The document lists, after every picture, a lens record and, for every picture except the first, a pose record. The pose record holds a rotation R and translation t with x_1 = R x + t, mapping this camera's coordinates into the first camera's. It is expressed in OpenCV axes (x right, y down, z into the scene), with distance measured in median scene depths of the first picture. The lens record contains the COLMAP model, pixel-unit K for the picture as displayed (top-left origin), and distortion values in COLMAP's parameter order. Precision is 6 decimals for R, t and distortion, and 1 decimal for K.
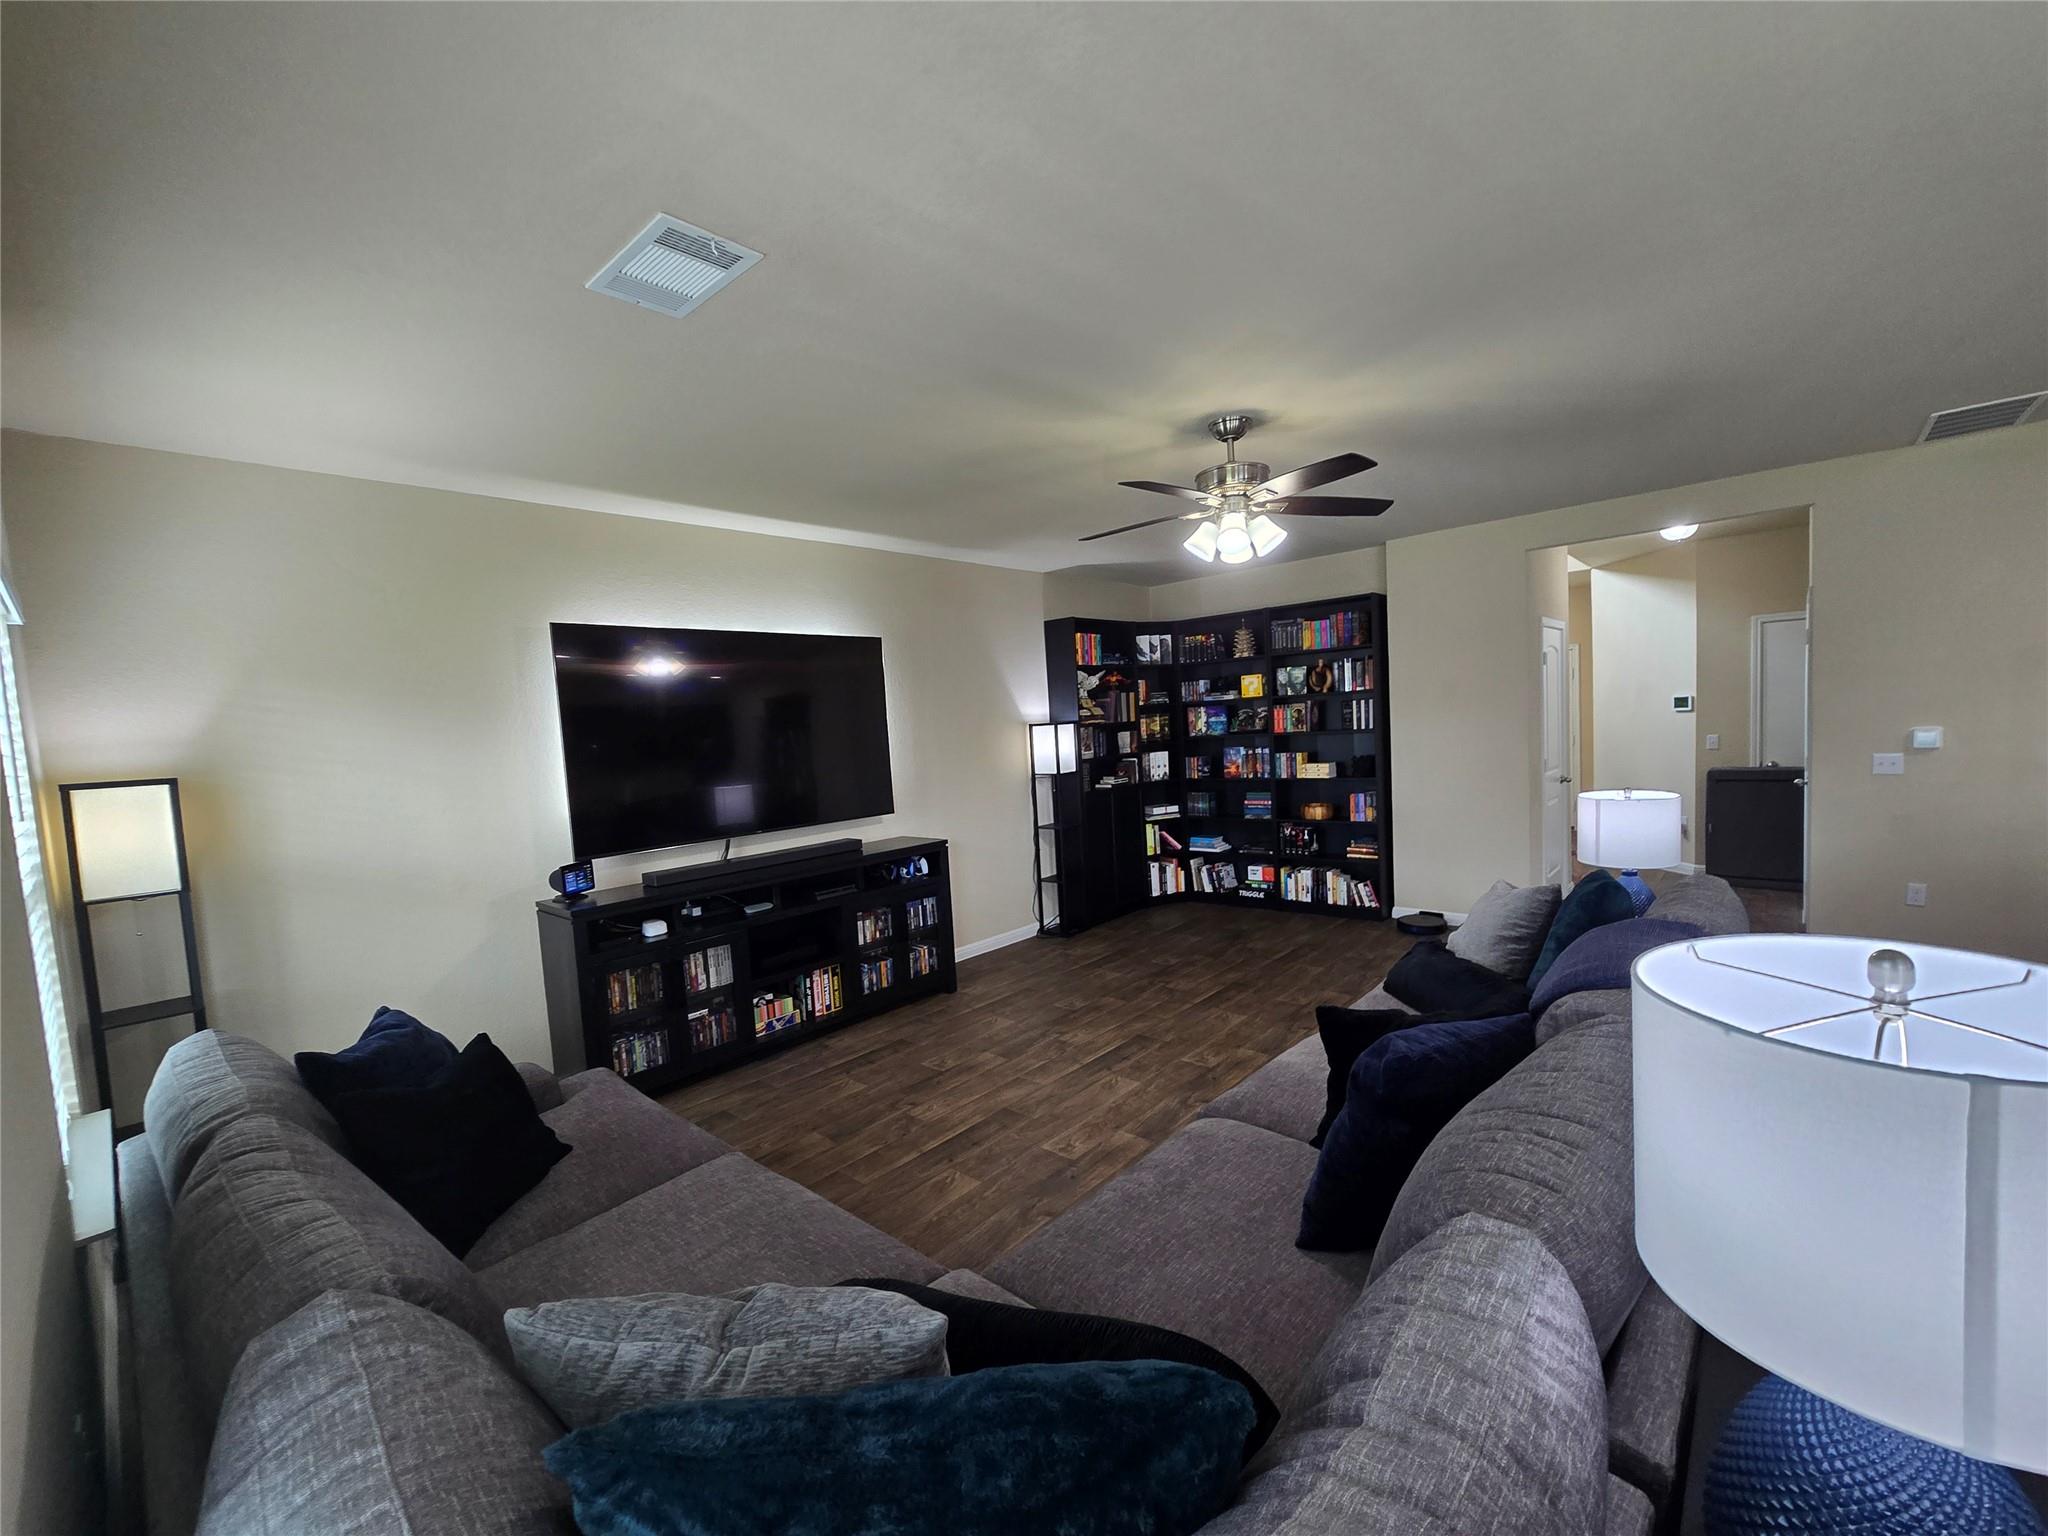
lens RADIAL K [[844.7, 0, 1015.2], [0, 844.7, 778.3], [0, 0, 1]] dist [-0.002980, 0.000038]
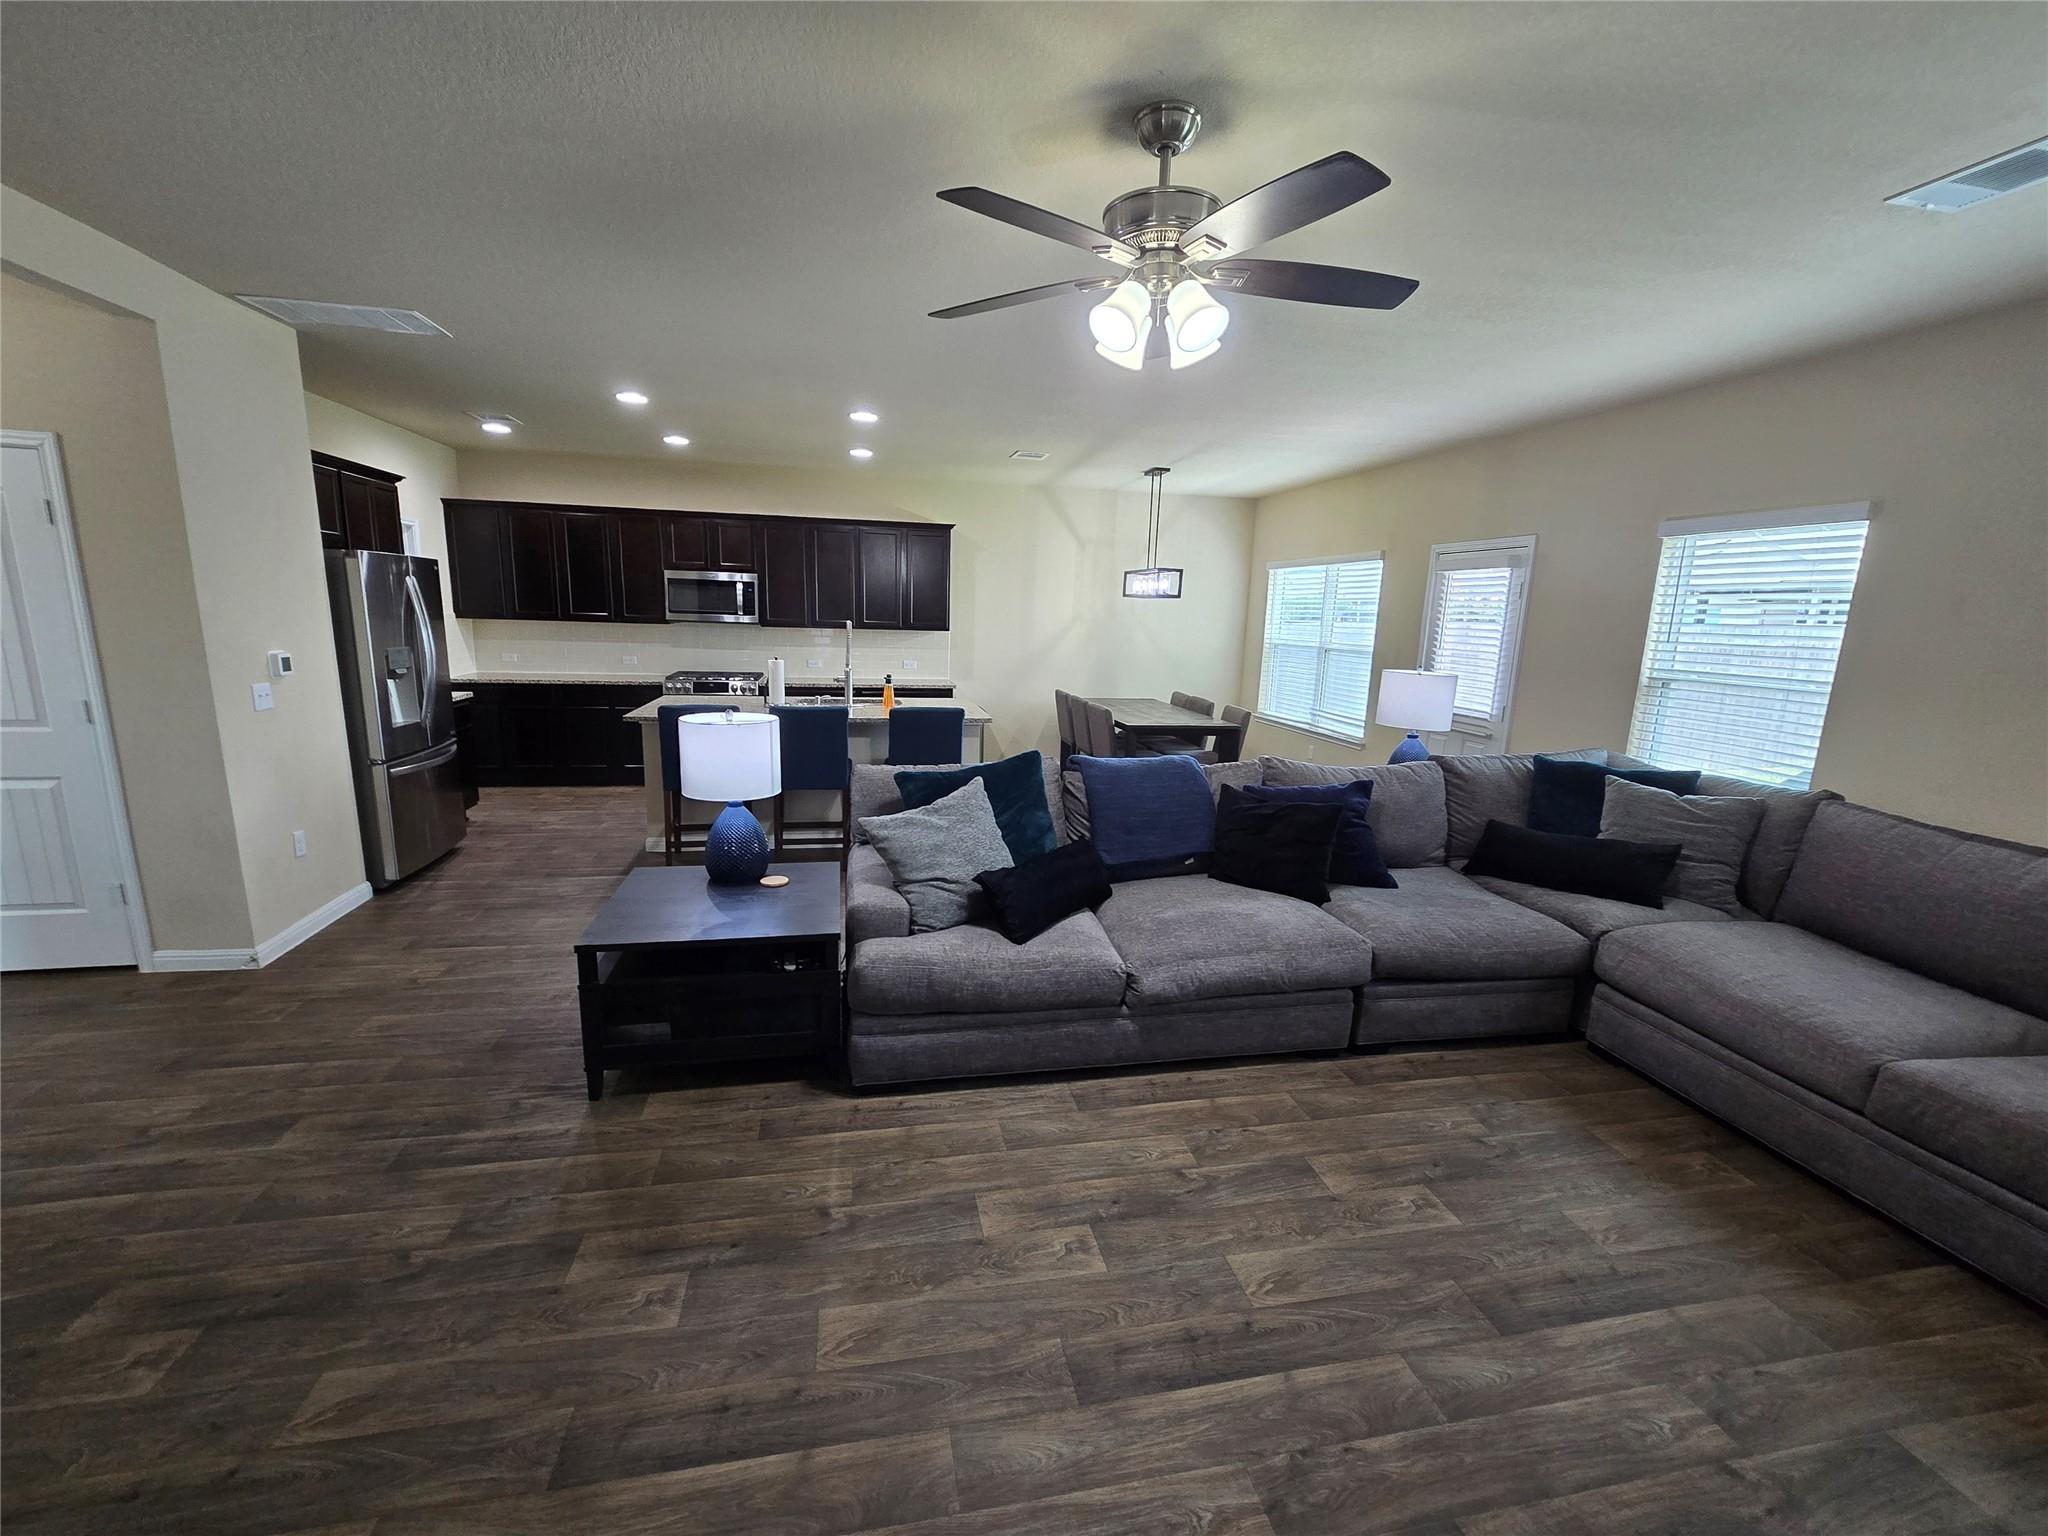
lens RADIAL K [[844.7, 0, 1014.0], [0, 844.7, 756.7], [0, 0, 1]] dist [-0.002980, 0.000038]
pose [[-0.799977, -0.073660, 0.595492, -0.041546], [0.057060, 0.978600, 0.197703, -0.076299], [-0.597311, 0.192136, -0.778654, 1.118886]]
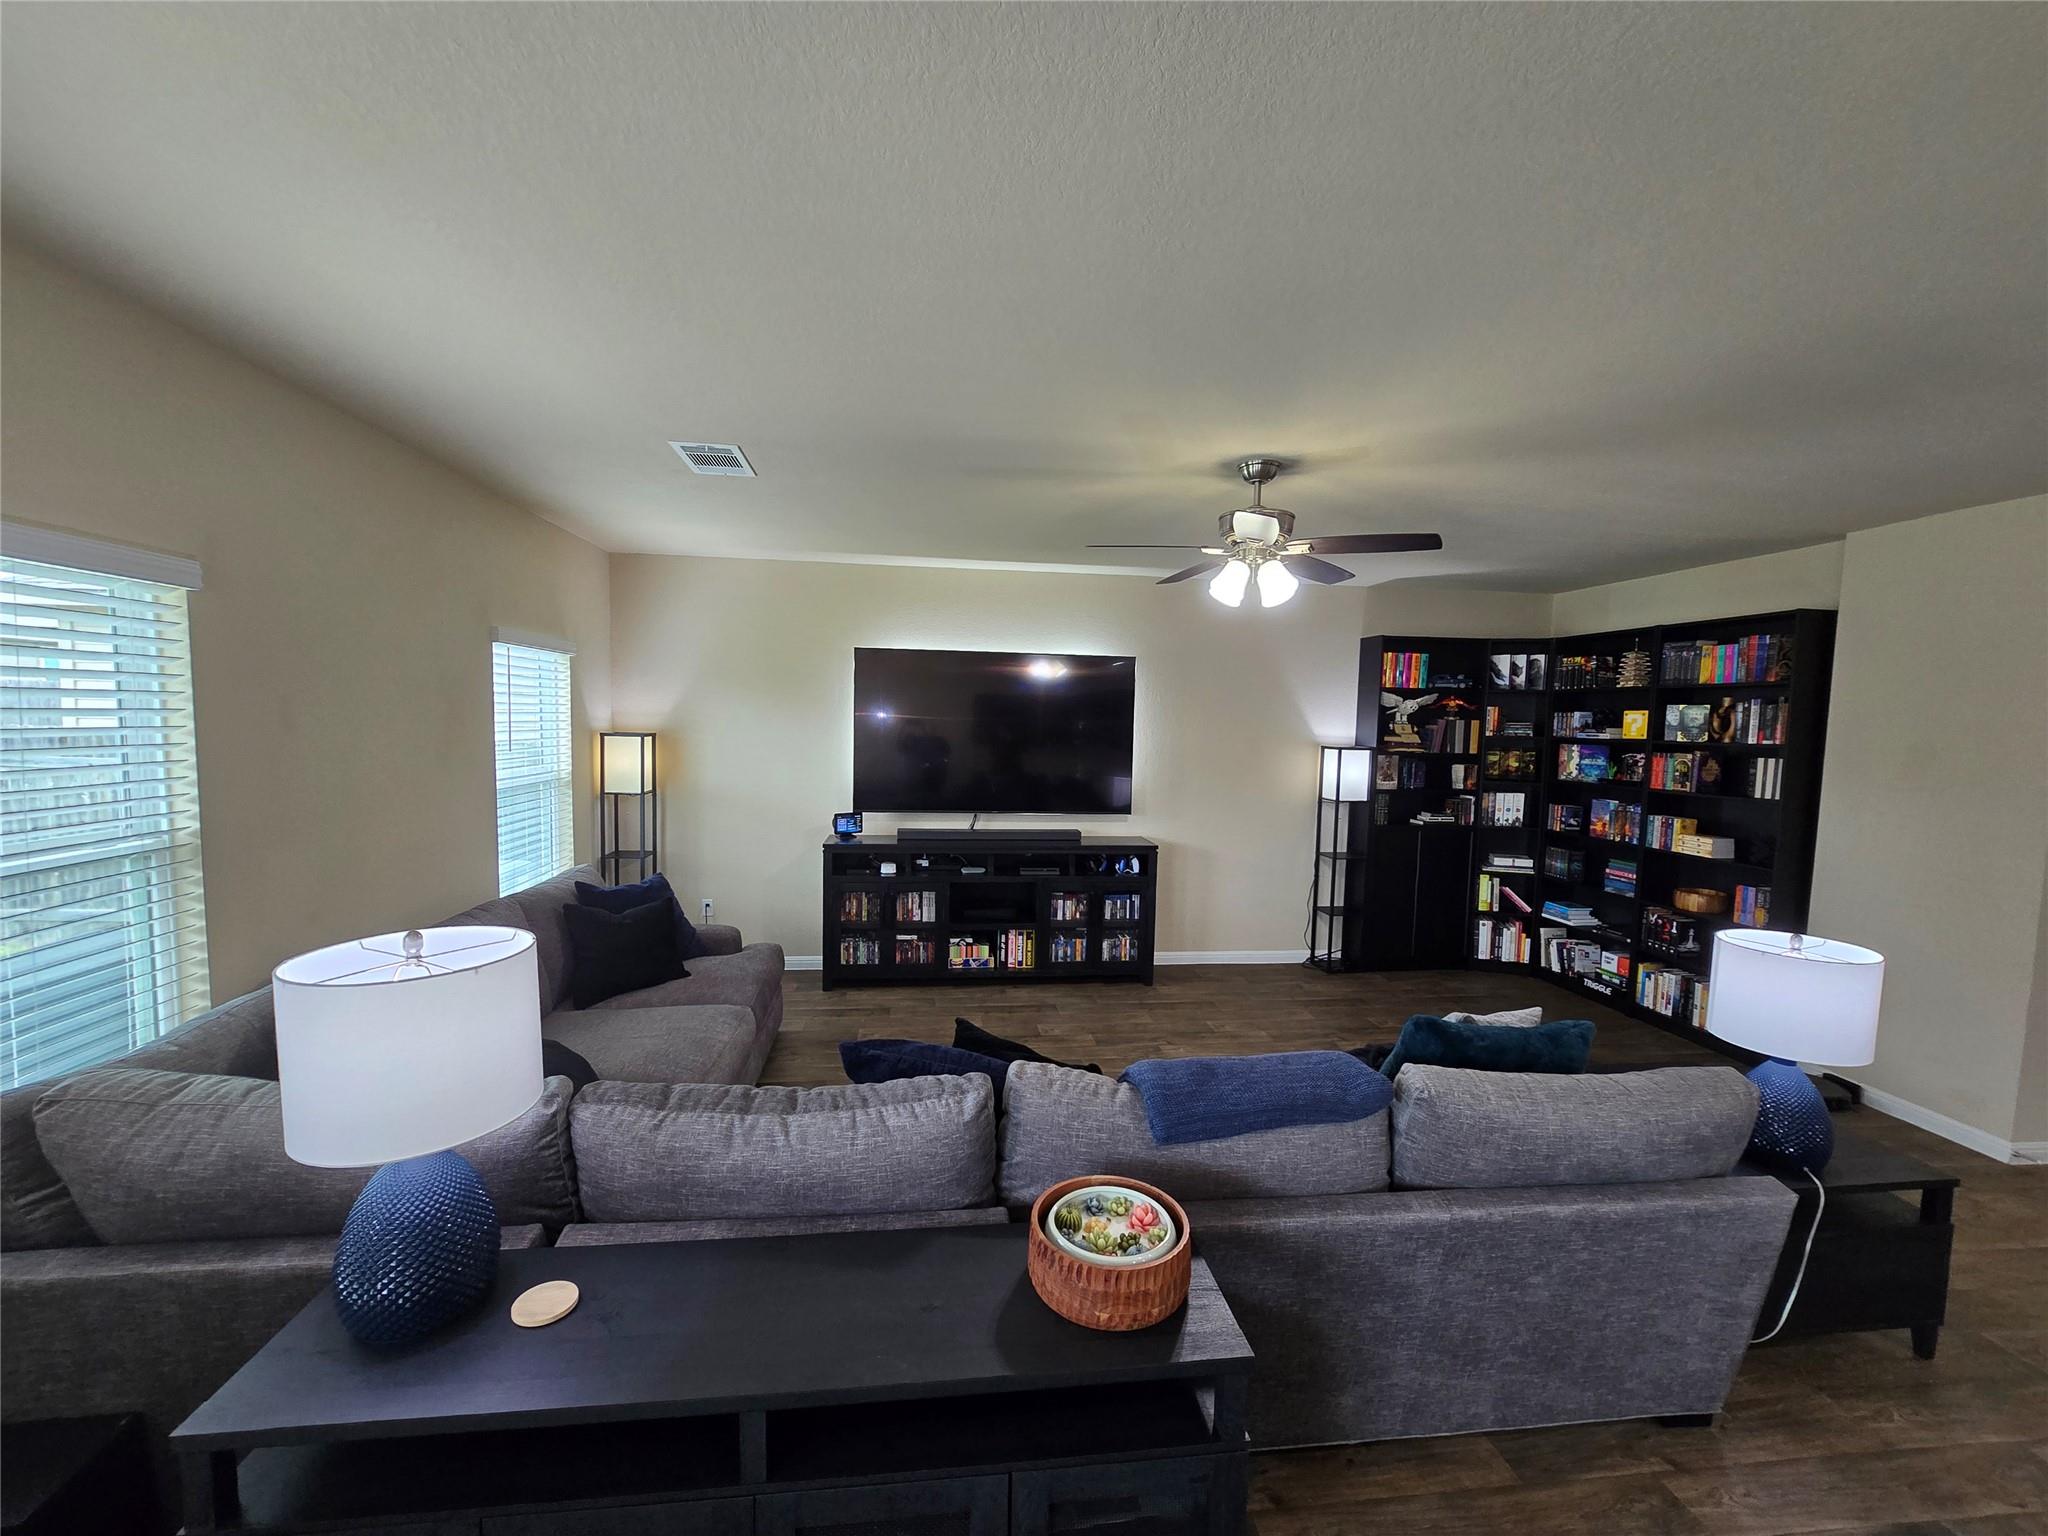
lens RADIAL K [[844.7, 0, 1020.3], [0, 844.7, 775.8], [0, 0, 1]] dist [-0.002980, 0.000038]
pose [[0.757095, 0.121724, -0.641865, 0.407019], [-0.110238, 0.992204, 0.058135, -0.051956], [0.643937, 0.026745, 0.764611, 0.048246]]
